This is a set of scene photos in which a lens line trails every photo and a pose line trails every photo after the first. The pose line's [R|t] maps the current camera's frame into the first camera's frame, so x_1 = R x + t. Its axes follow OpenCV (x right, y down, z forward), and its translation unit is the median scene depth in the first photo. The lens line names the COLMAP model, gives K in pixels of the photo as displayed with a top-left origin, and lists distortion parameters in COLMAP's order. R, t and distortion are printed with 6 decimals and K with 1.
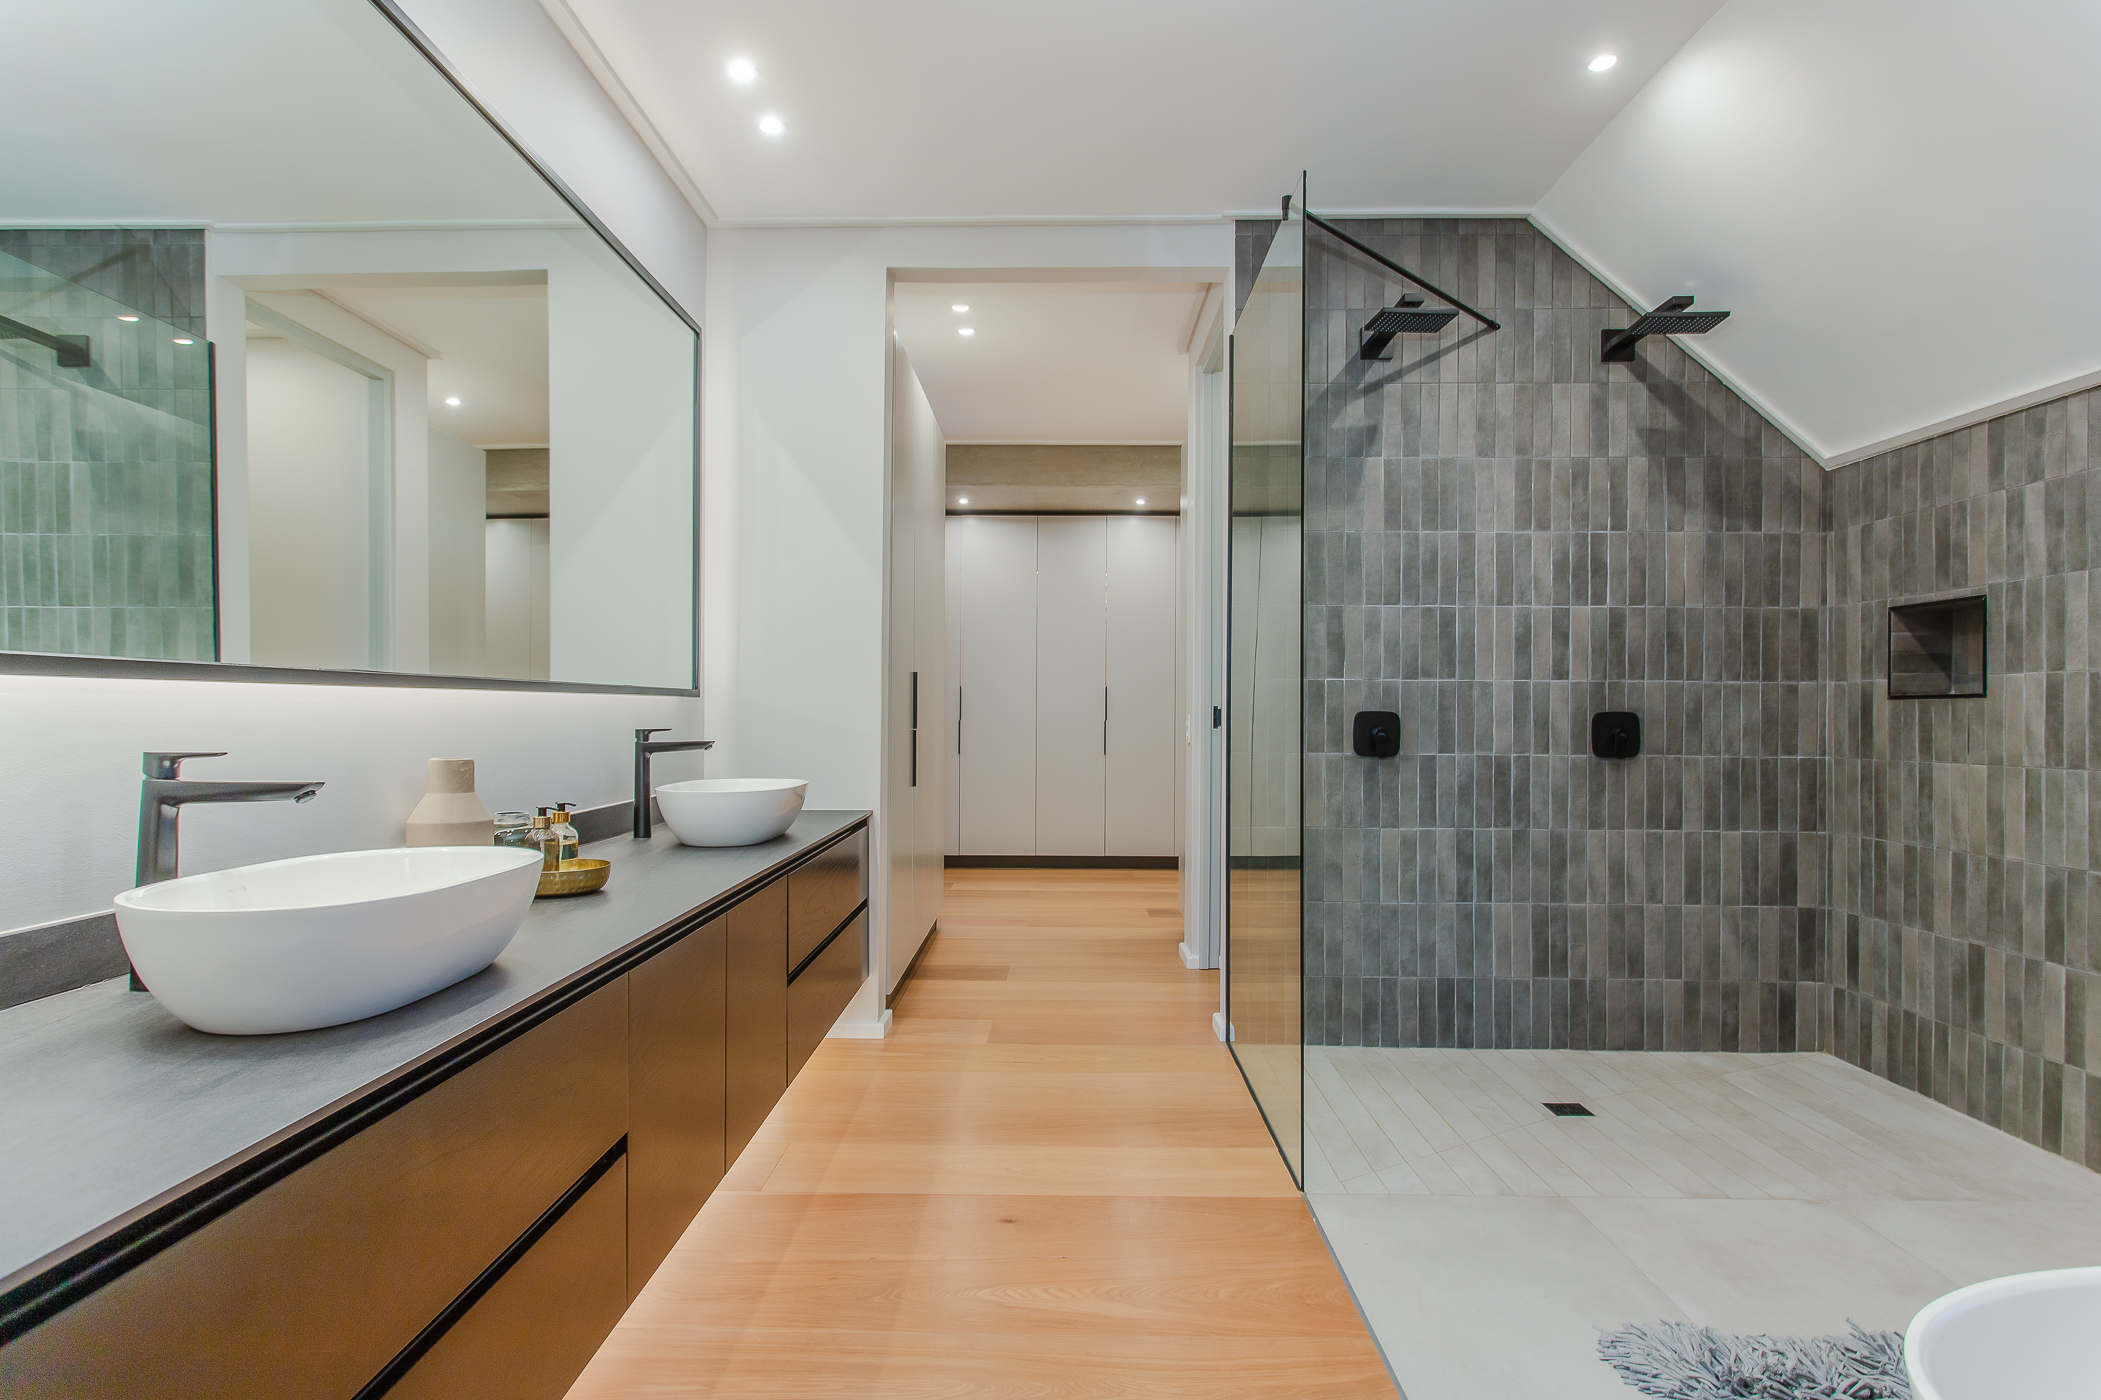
lens RADIAL K [[1150.1, 0, 1043.9], [0, 1150.1, 697.9], [0, 0, 1]] dist [-0.002579, 0.000695]
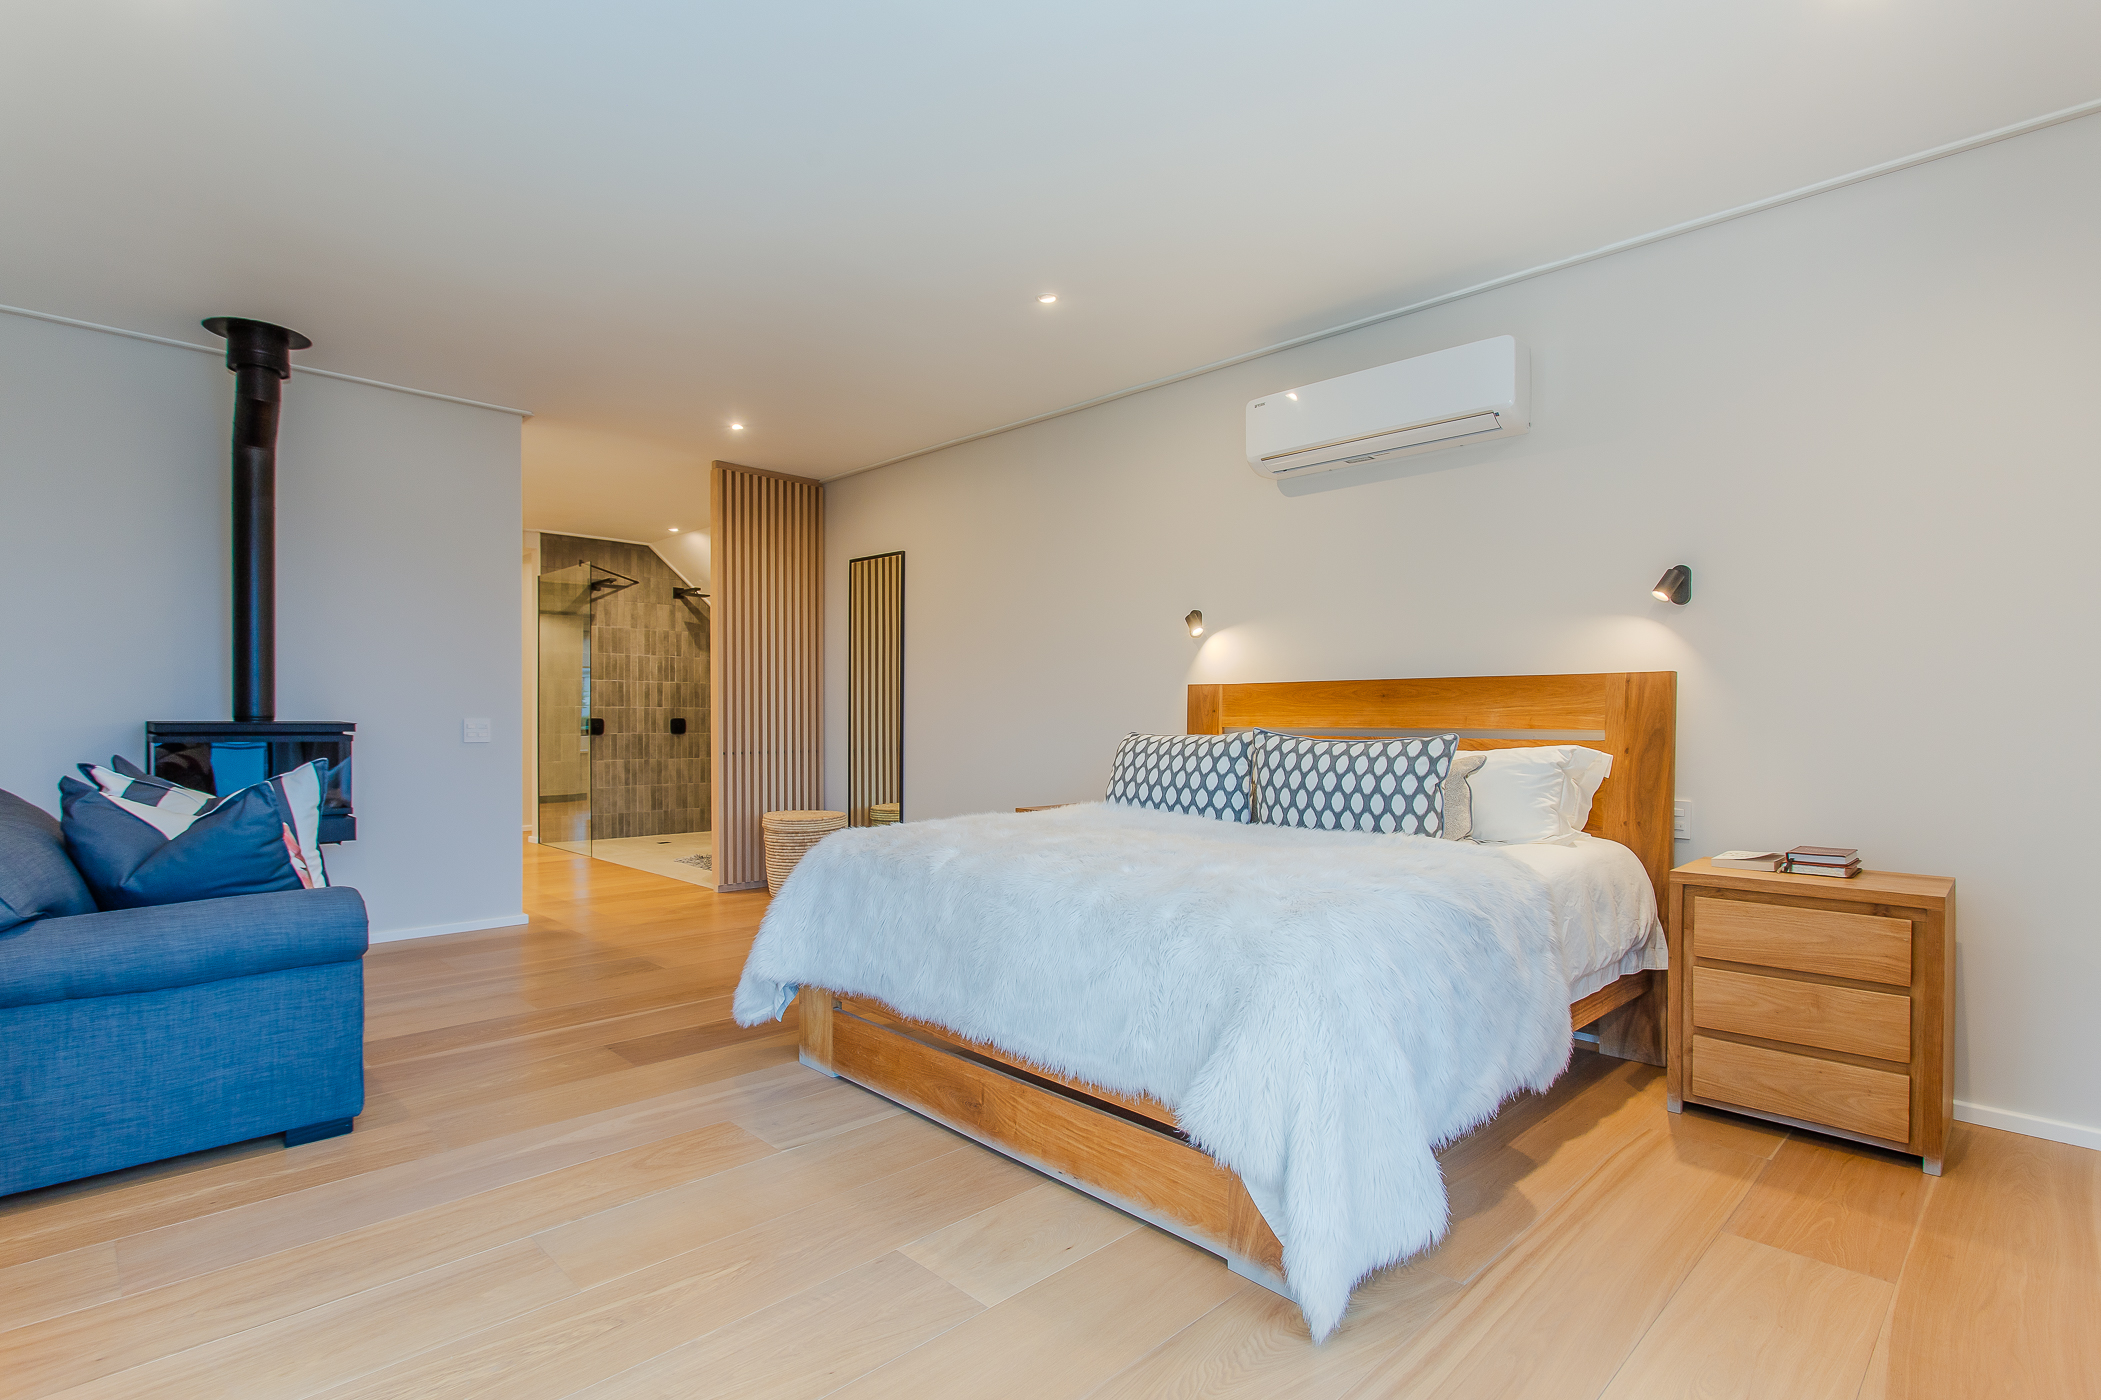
lens RADIAL K [[1036.1, 0, 1051.4], [0, 1036.1, 708.3], [0, 0, 1]] dist [-0.016944, 0.004311]
pose [[0.697765, 0.004676, 0.716311, -0.722959], [0.008484, 0.999855, -0.014791, 0.033555], [-0.716276, 0.016398, 0.697624, -1.513569]]
